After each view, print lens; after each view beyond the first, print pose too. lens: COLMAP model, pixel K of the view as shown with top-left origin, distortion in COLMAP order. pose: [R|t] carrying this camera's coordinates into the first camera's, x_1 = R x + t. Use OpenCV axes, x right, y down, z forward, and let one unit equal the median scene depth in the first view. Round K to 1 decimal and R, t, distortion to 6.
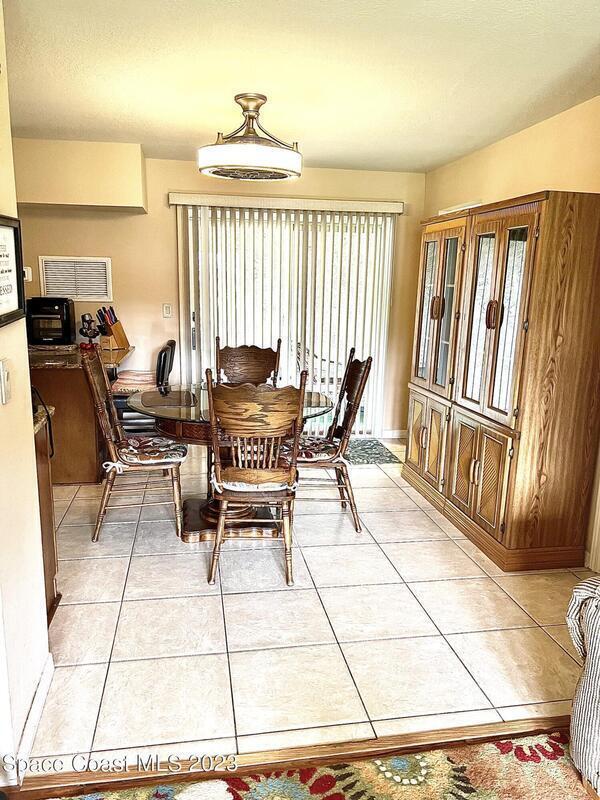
lens RADIAL K [[602.9, 0, 295.4], [0, 602.9, 403.8], [0, 0, 1]] dist [0.066017, -0.080615]
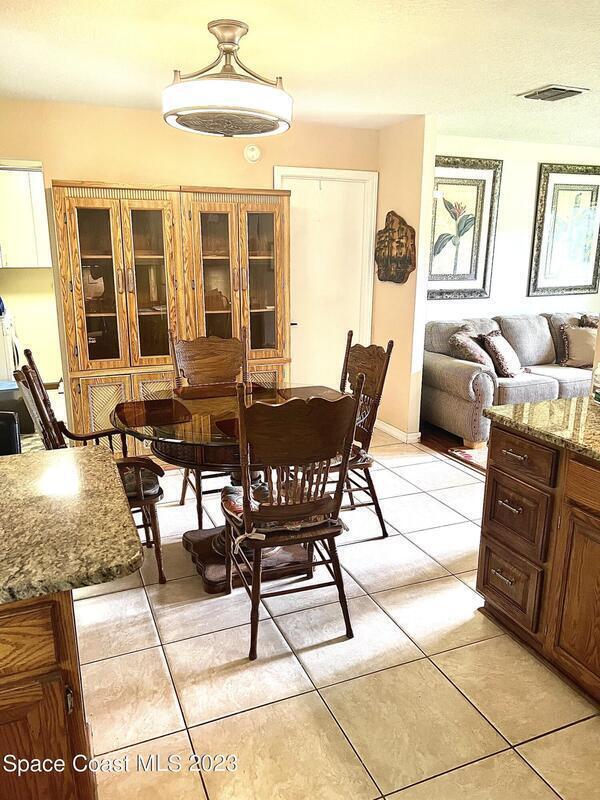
lens RADIAL K [[603.8, 0, 300.1], [0, 603.8, 406.3], [0, 0, 1]] dist [0.051117, -0.053907]
pose [[-0.216339, -0.261787, 0.940566, -1.561777], [0.191178, 0.933371, 0.303758, -0.424312], [-0.957417, 0.245531, -0.151877, 1.870139]]
